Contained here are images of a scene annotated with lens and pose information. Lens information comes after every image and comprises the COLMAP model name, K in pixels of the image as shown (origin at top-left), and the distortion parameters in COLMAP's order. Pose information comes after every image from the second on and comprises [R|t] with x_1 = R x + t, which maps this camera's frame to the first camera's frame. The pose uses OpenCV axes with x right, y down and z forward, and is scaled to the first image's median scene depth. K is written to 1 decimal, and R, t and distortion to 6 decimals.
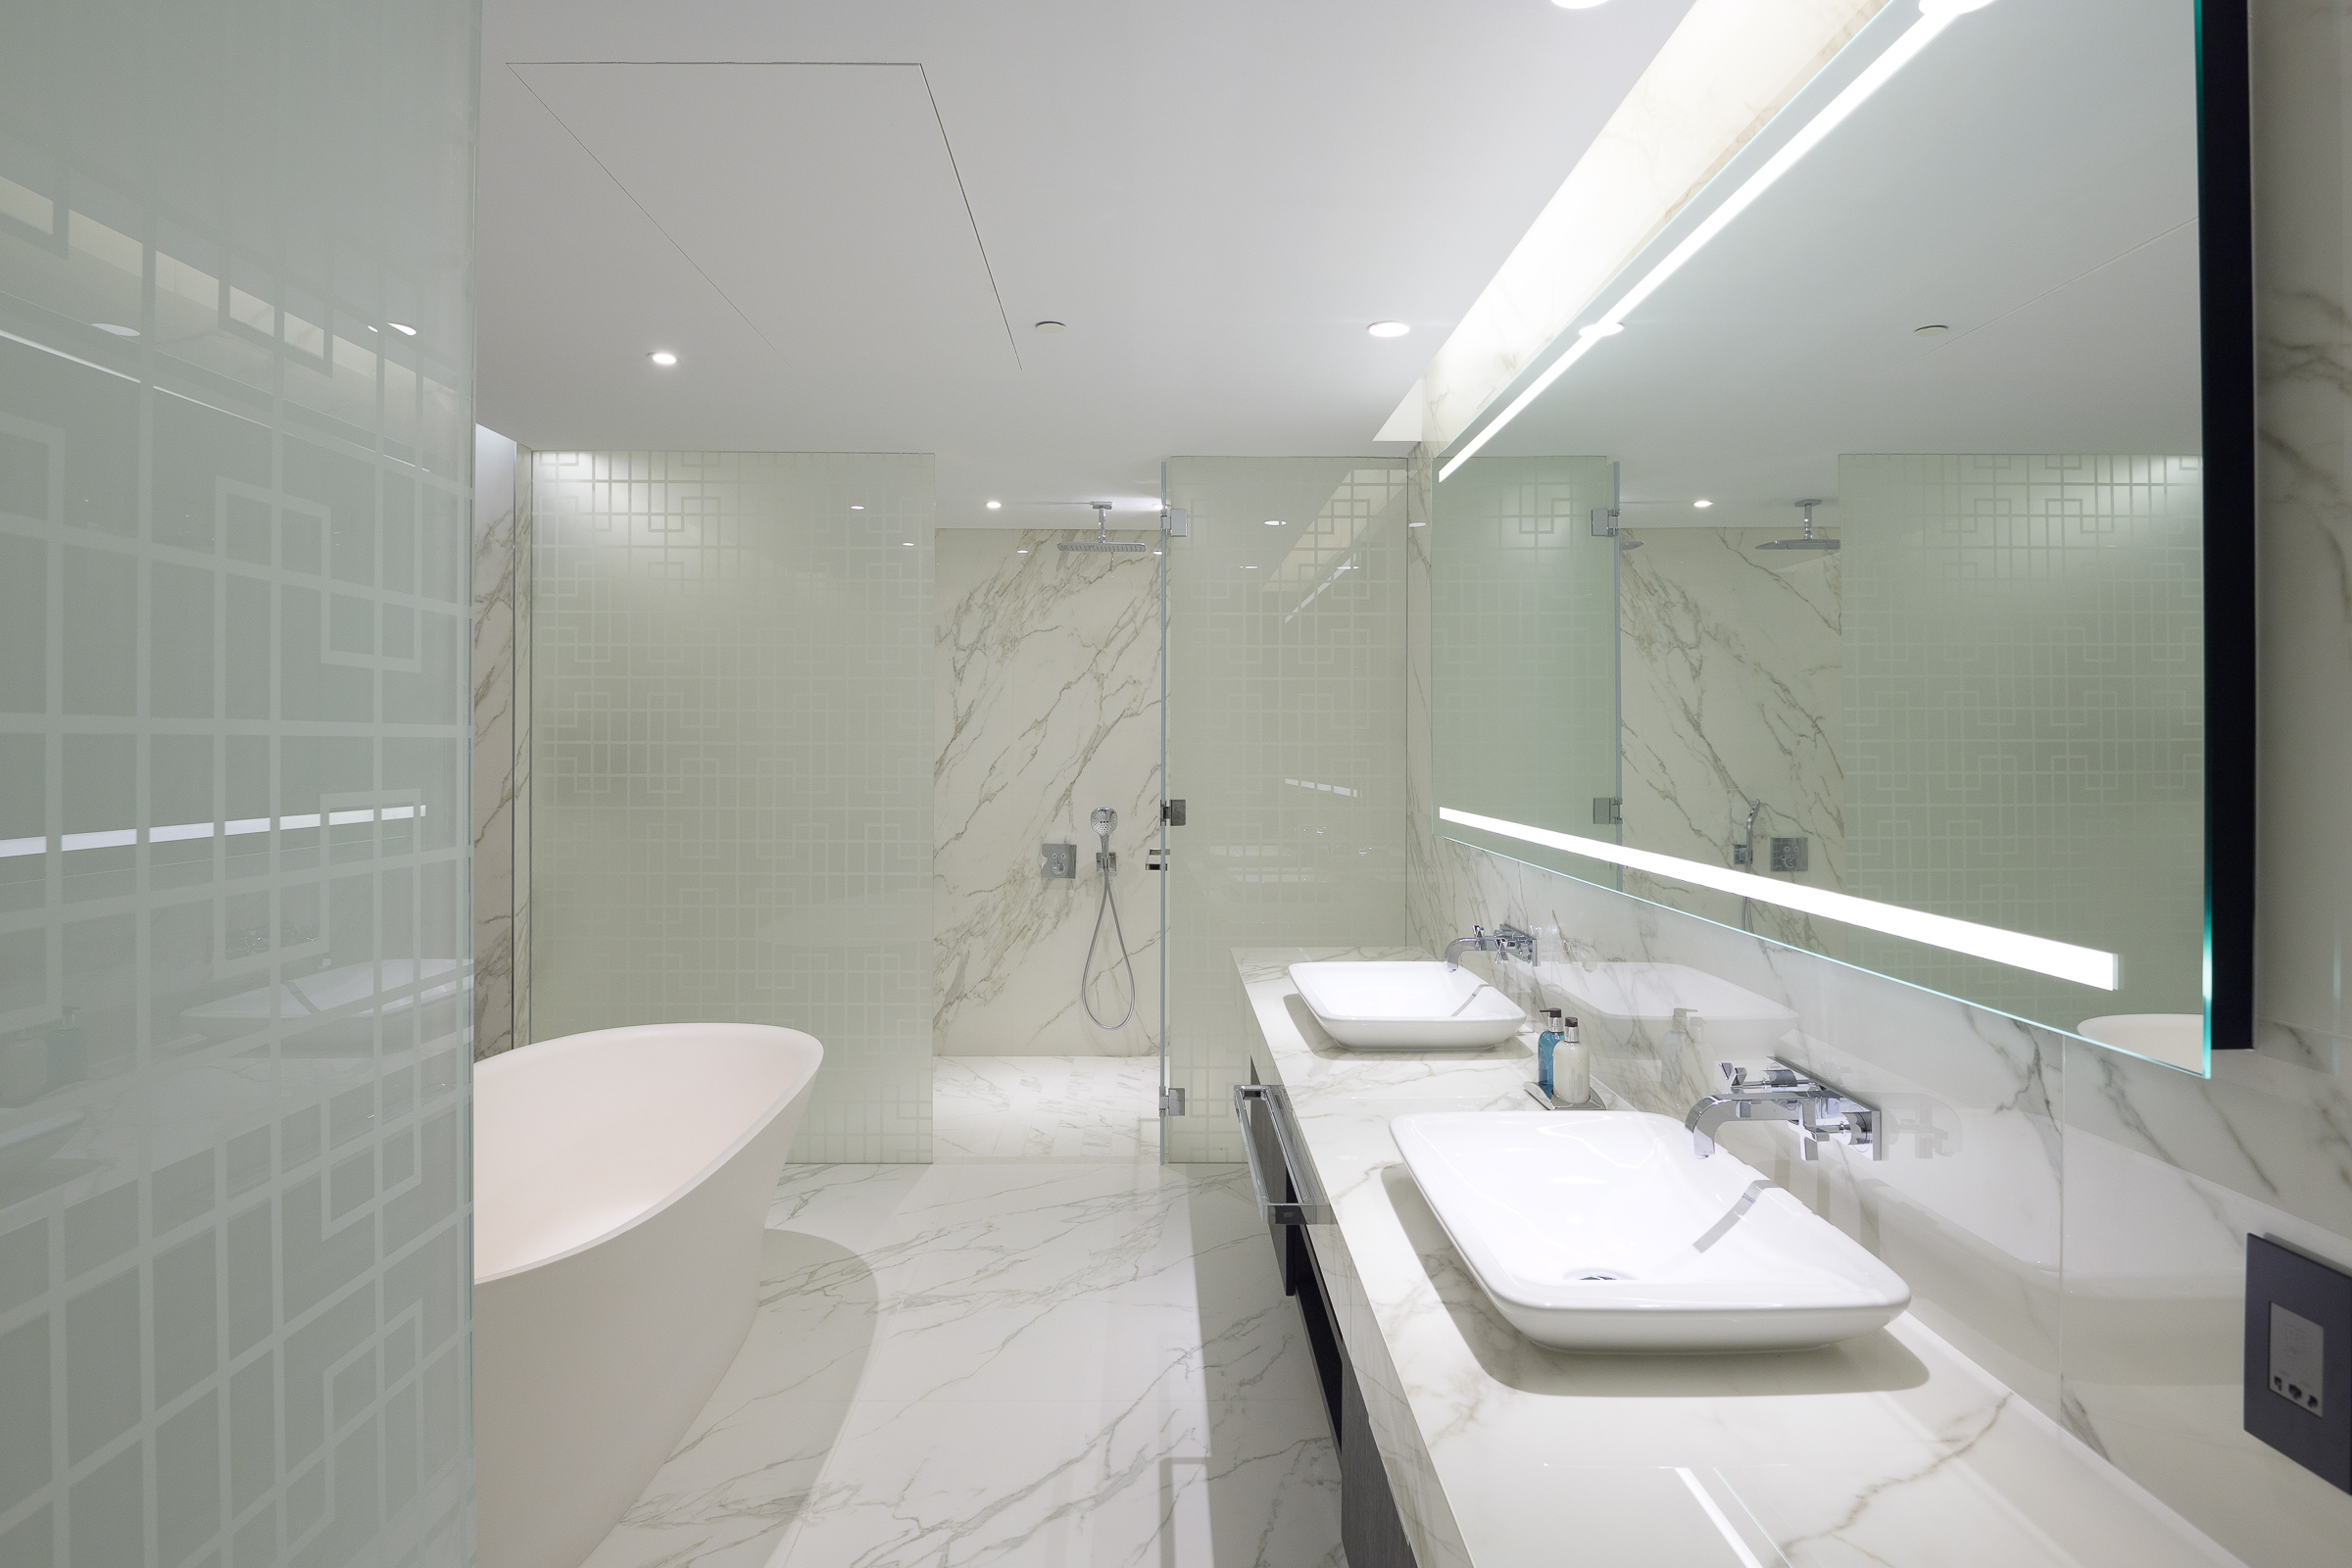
lens RADIAL K [[1242.2, 0, 1180.4], [0, 1242.2, 766.9], [0, 0, 1]] dist [-0.005724, 0.000018]
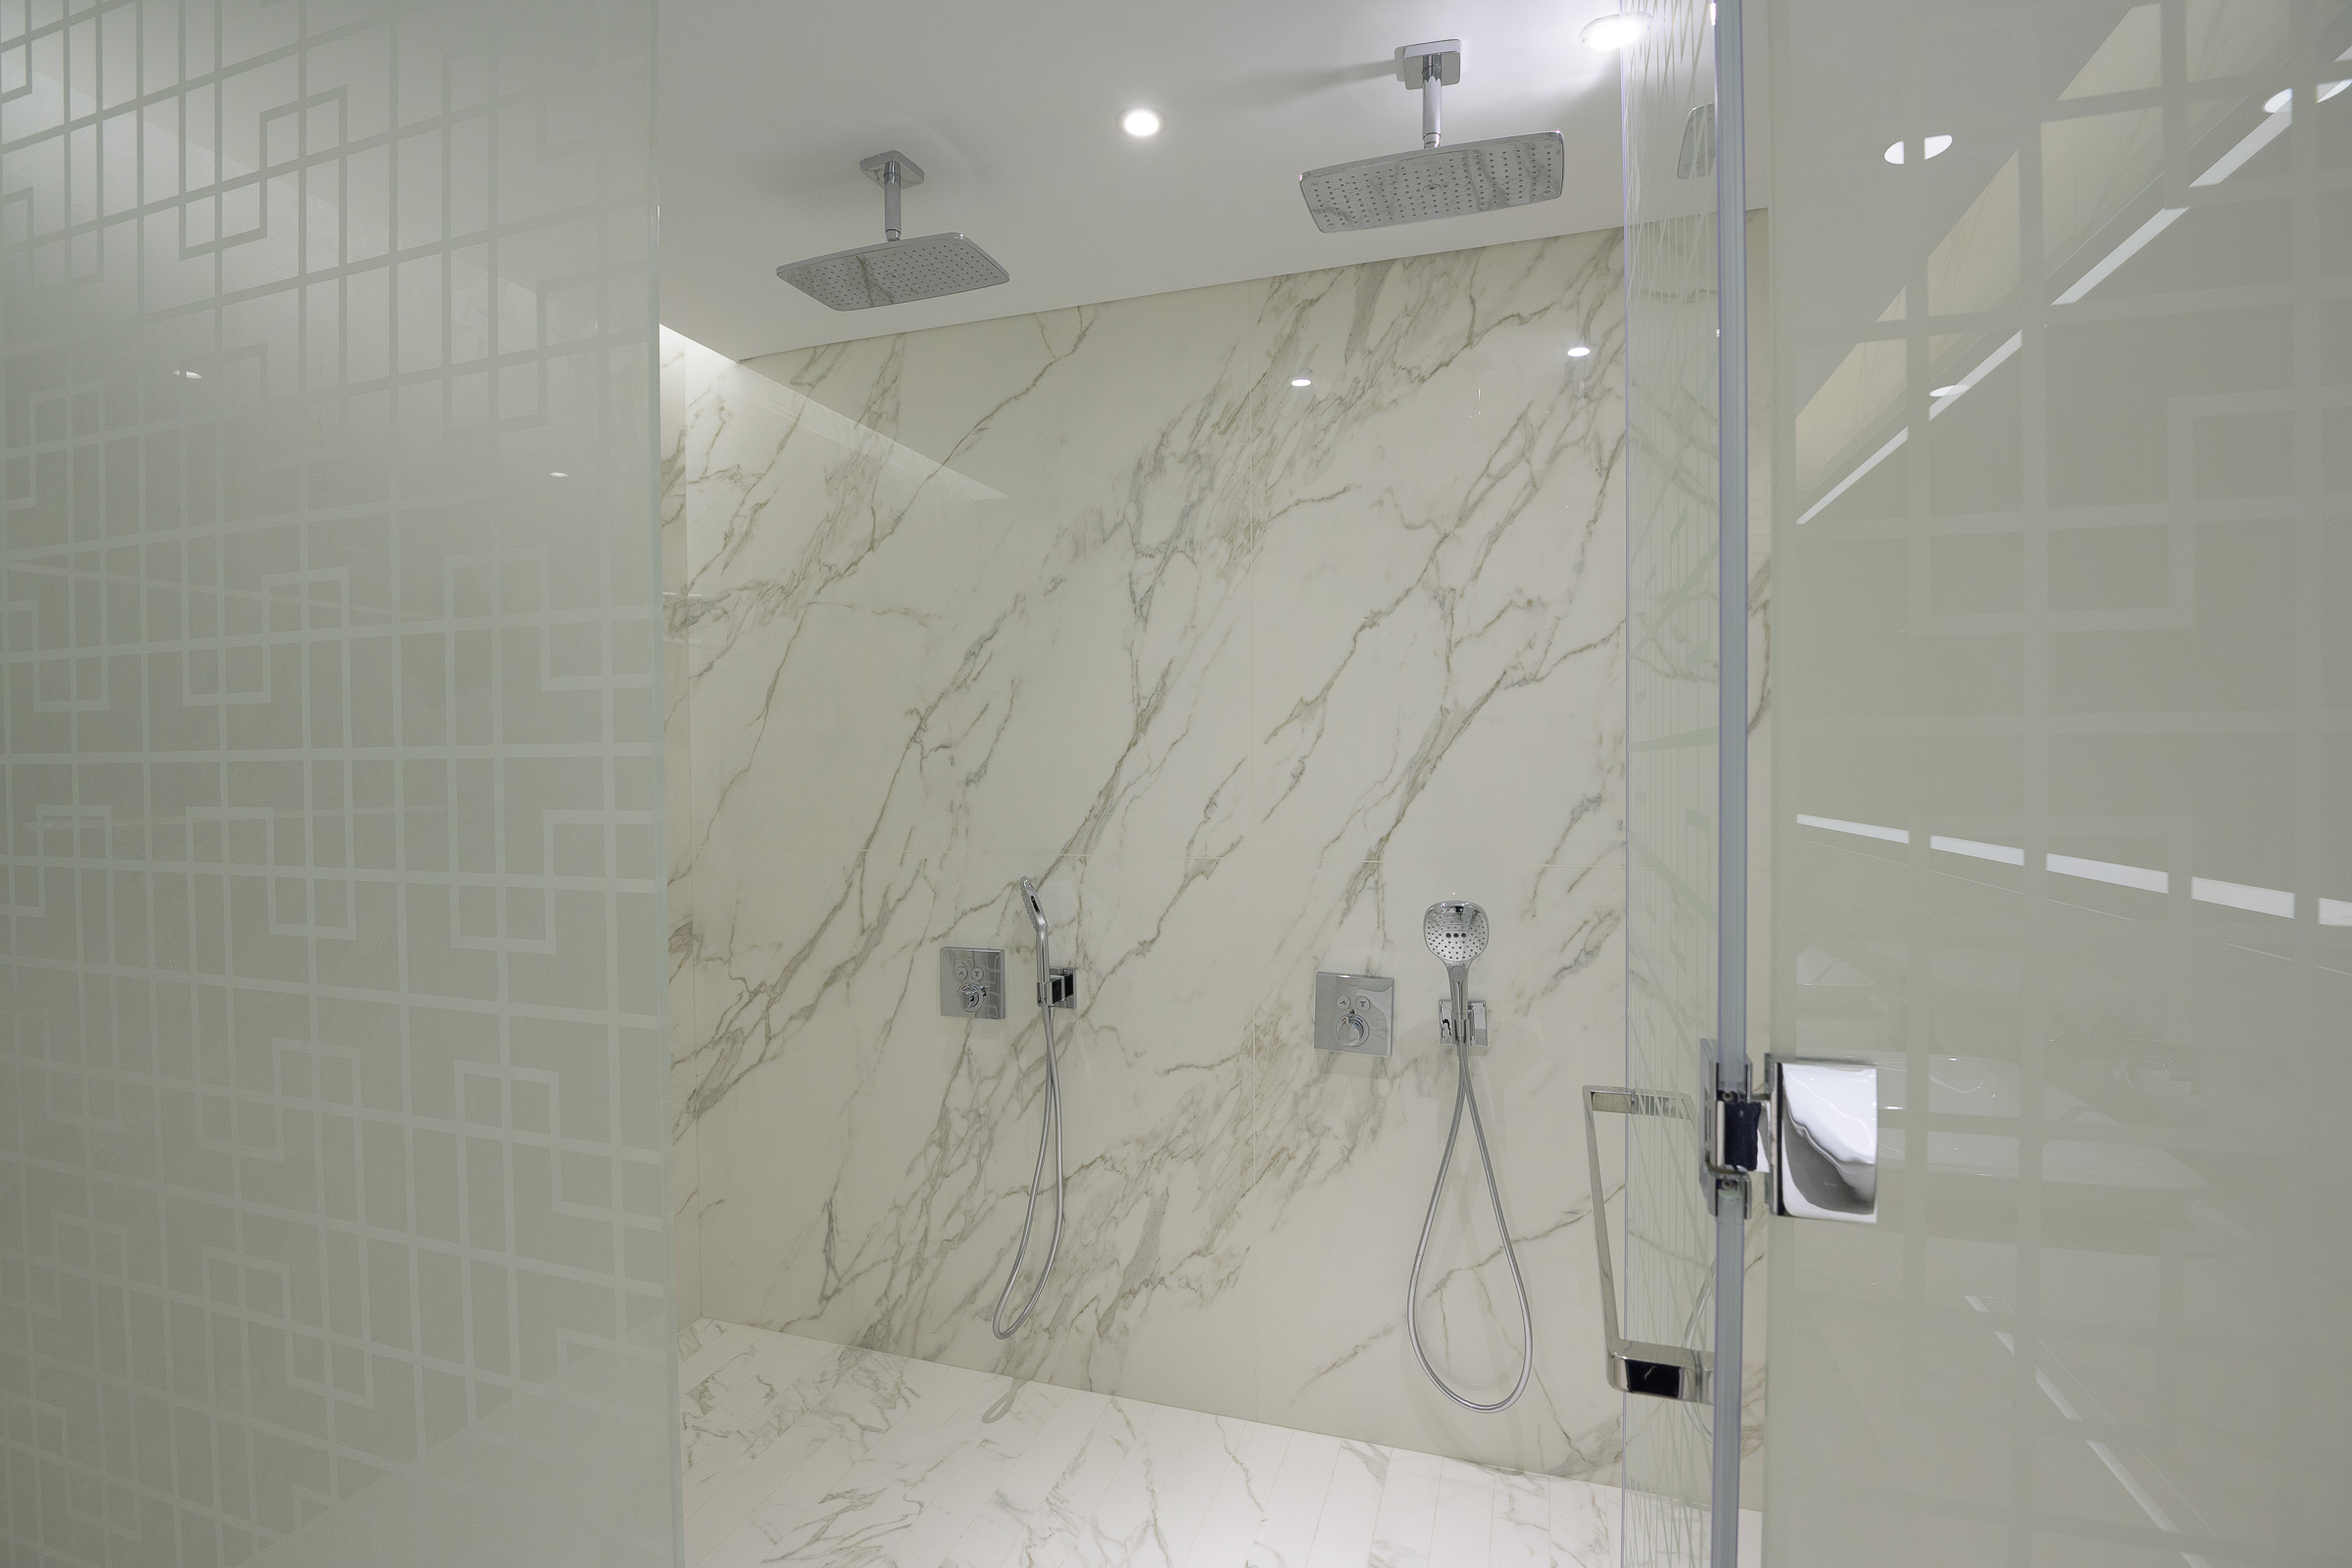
lens RADIAL K [[1081.3, 0, 1184.9], [0, 1081.3, 789.1], [0, 0, 1]] dist [-0.010283, -0.001061]
pose [[0.942190, -0.003556, -0.335059, -0.024530], [0.005775, 0.999967, 0.005626, -0.007569], [0.335028, -0.007236, 0.942180, 0.614057]]
